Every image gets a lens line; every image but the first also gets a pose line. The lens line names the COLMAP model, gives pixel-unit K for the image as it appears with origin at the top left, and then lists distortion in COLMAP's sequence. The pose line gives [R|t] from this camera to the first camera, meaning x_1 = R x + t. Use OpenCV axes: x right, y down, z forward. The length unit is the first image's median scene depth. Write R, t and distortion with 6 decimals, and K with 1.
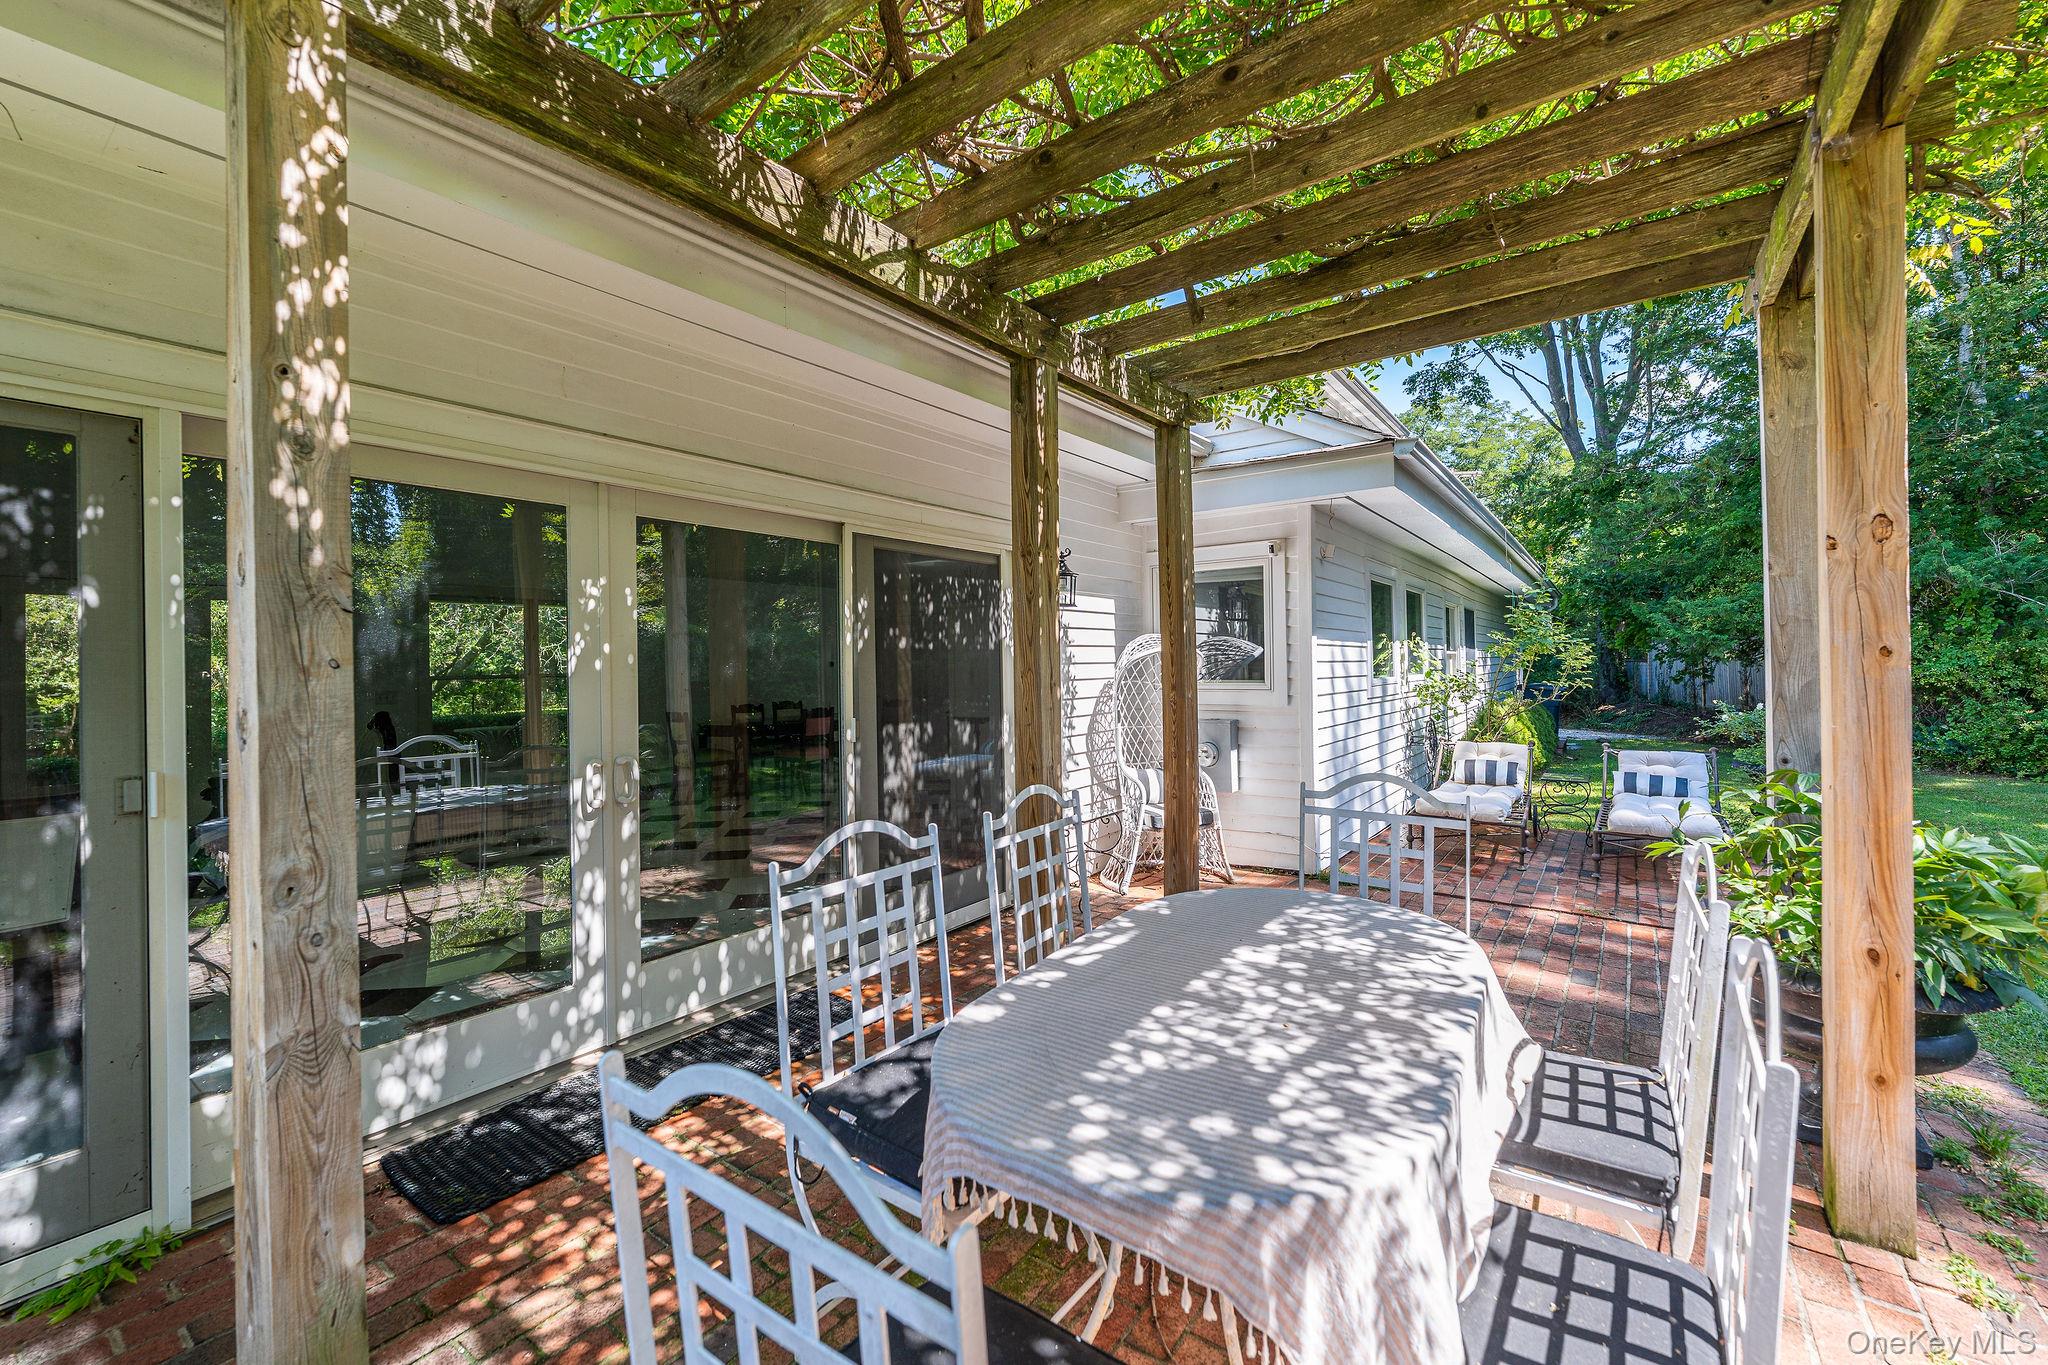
lens RADIAL K [[840.0, 0, 1036.5], [0, 840.0, 653.0], [0, 0, 1]] dist [-0.001077, -0.000066]
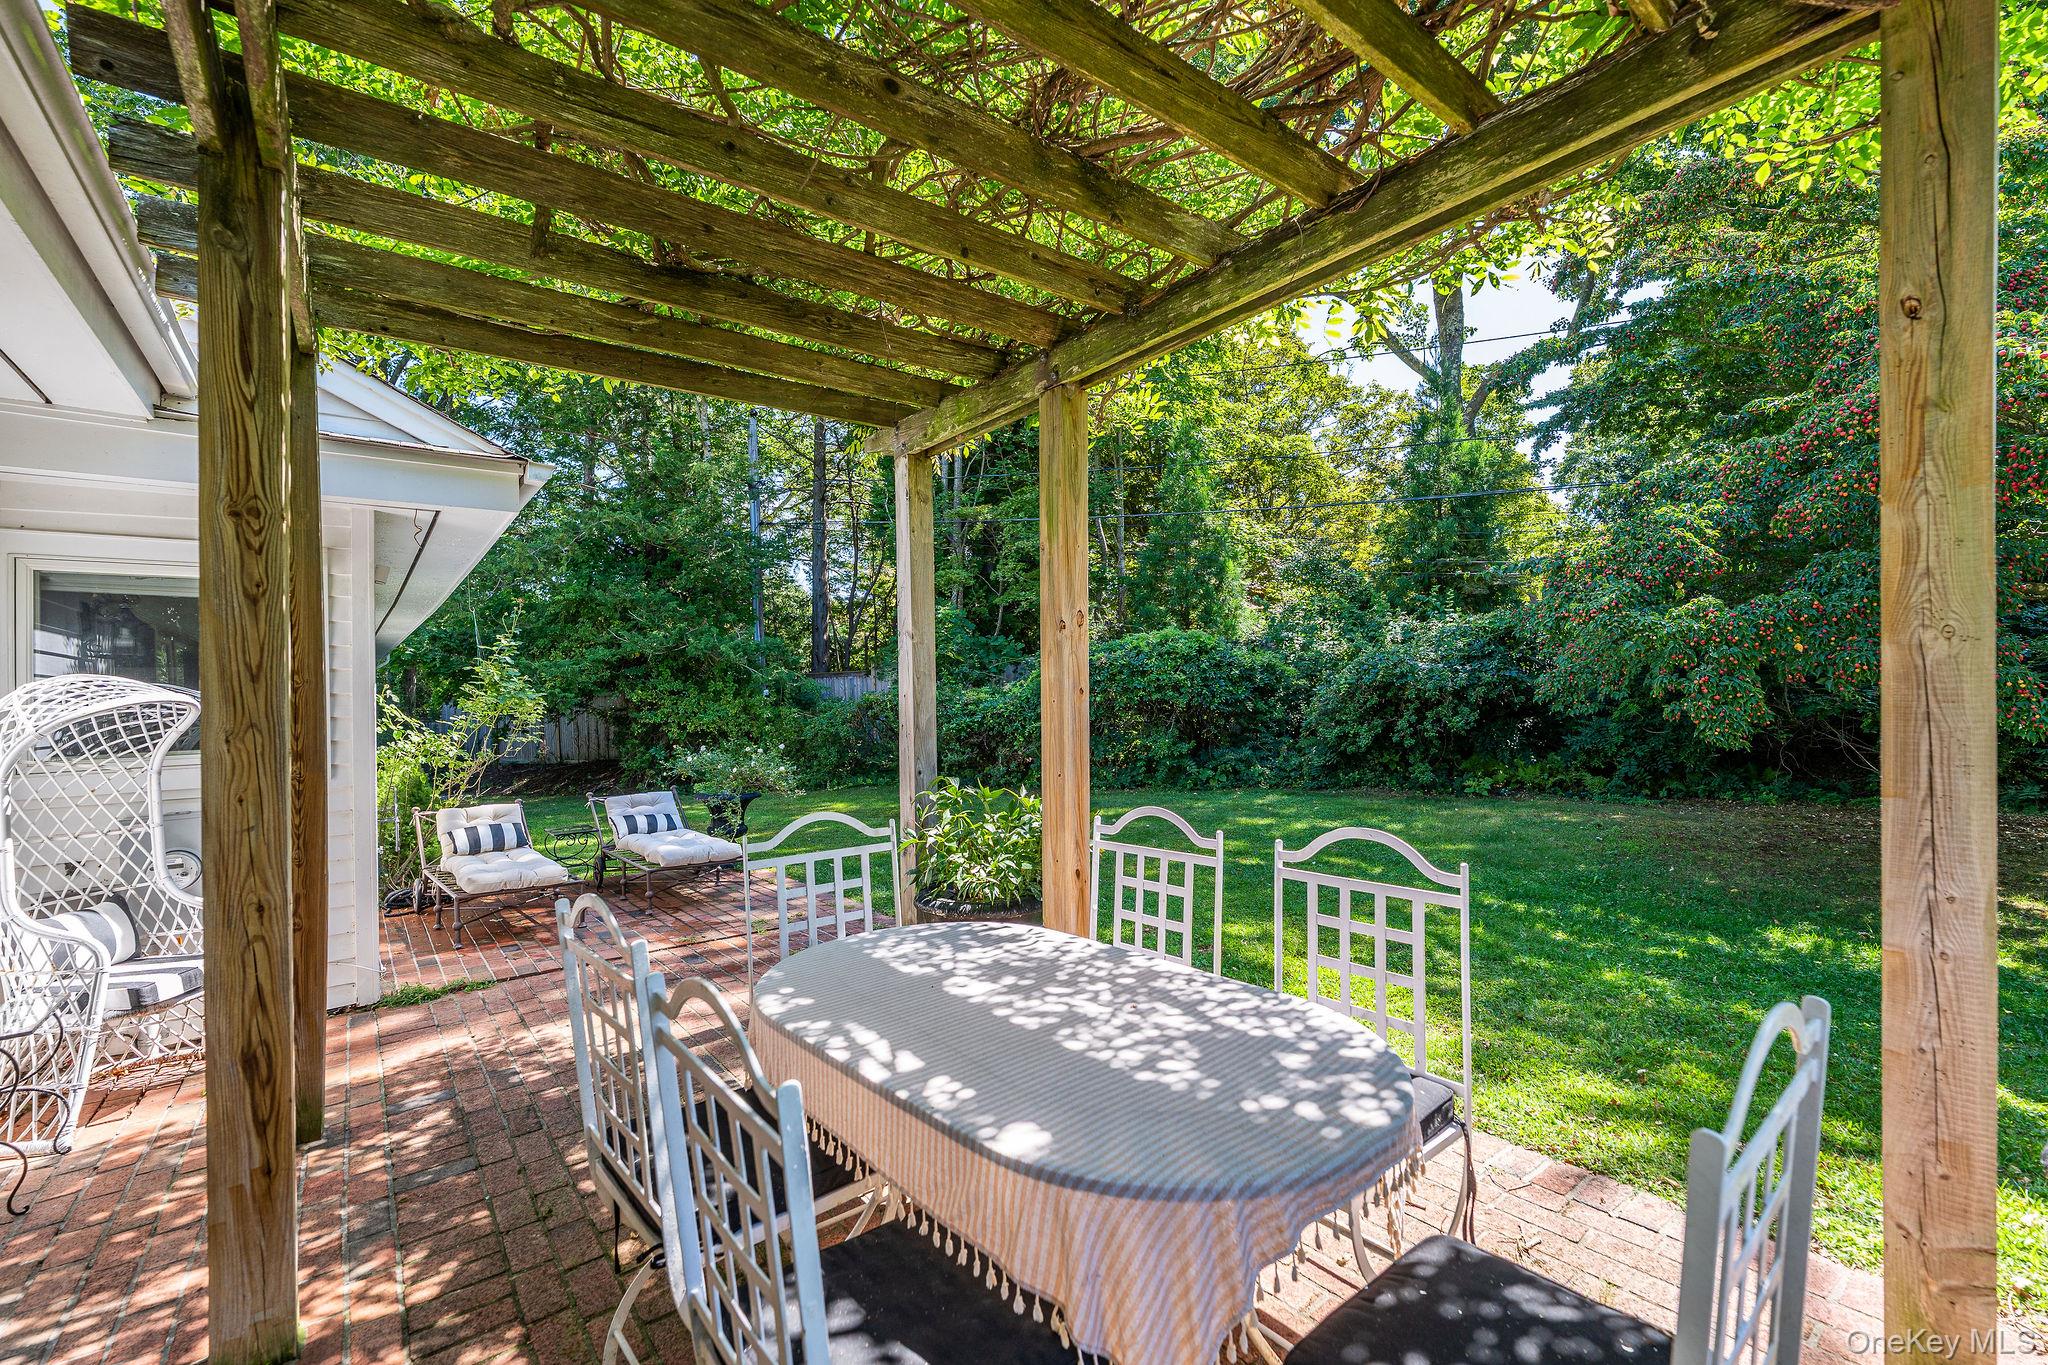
lens RADIAL K [[840.0, 0, 1034.9], [0, 840.0, 692.2], [0, 0, 1]] dist [-0.001077, -0.000066]
pose [[0.270578, 0.010638, 0.962639, -0.667307], [0.014486, 0.999781, -0.015120, 0.023023], [-0.962589, 0.018036, 0.270365, 0.633609]]
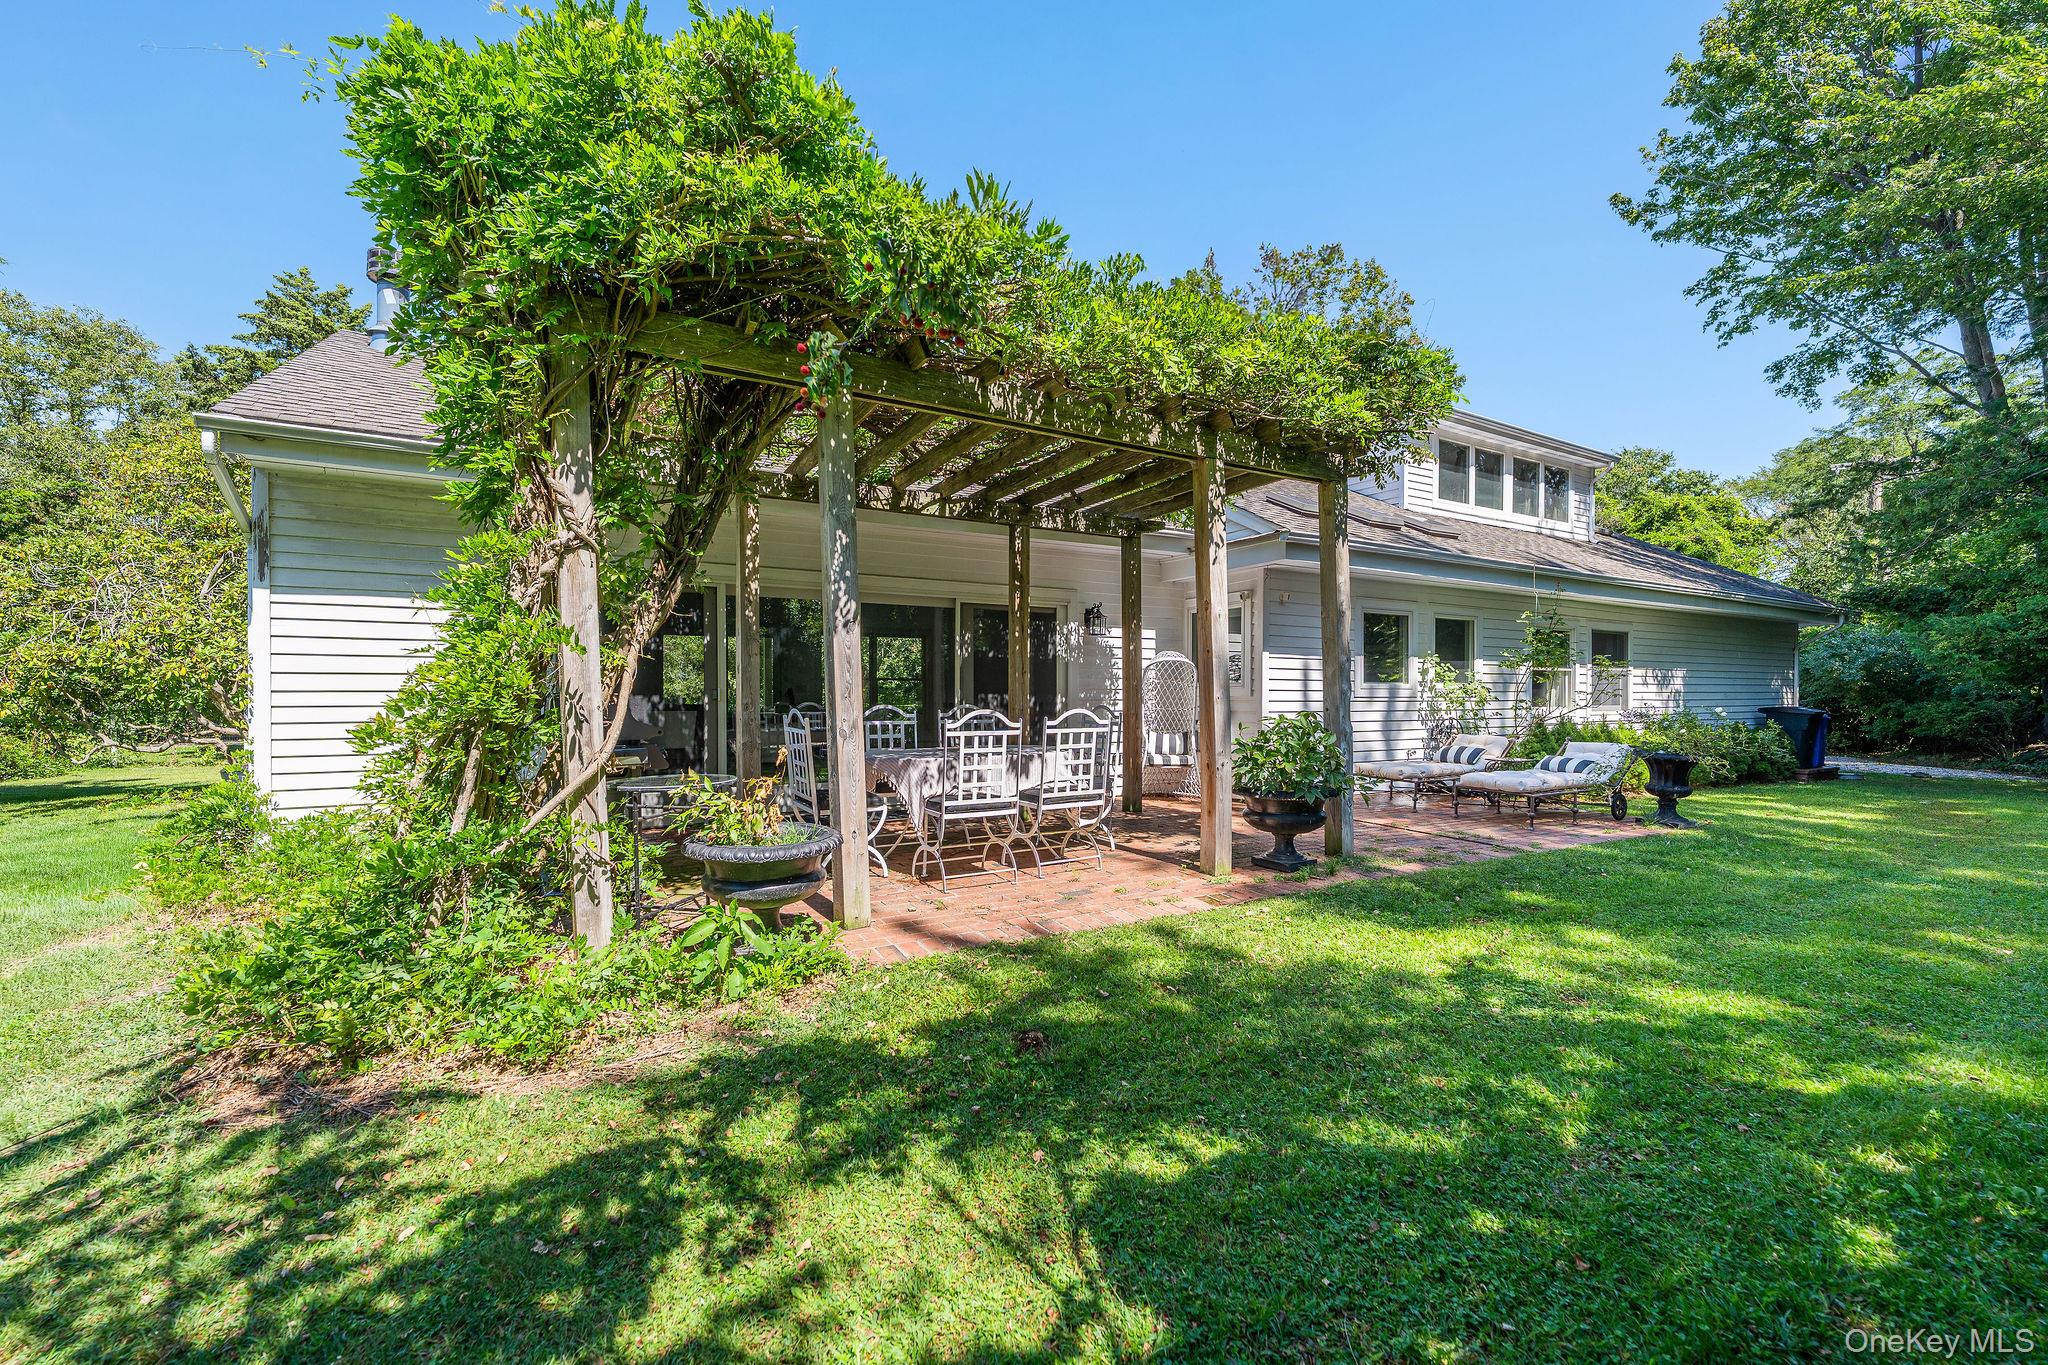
lens RADIAL K [[840.0, 0, 1031.1], [0, 840.0, 683.4], [0, 0, 1]] dist [-0.001077, -0.000066]
pose [[0.911033, 0.013579, -0.412109, 1.557535], [-0.011230, 0.999904, 0.008121, 0.080704], [0.412180, -0.002771, 0.911098, -1.635441]]
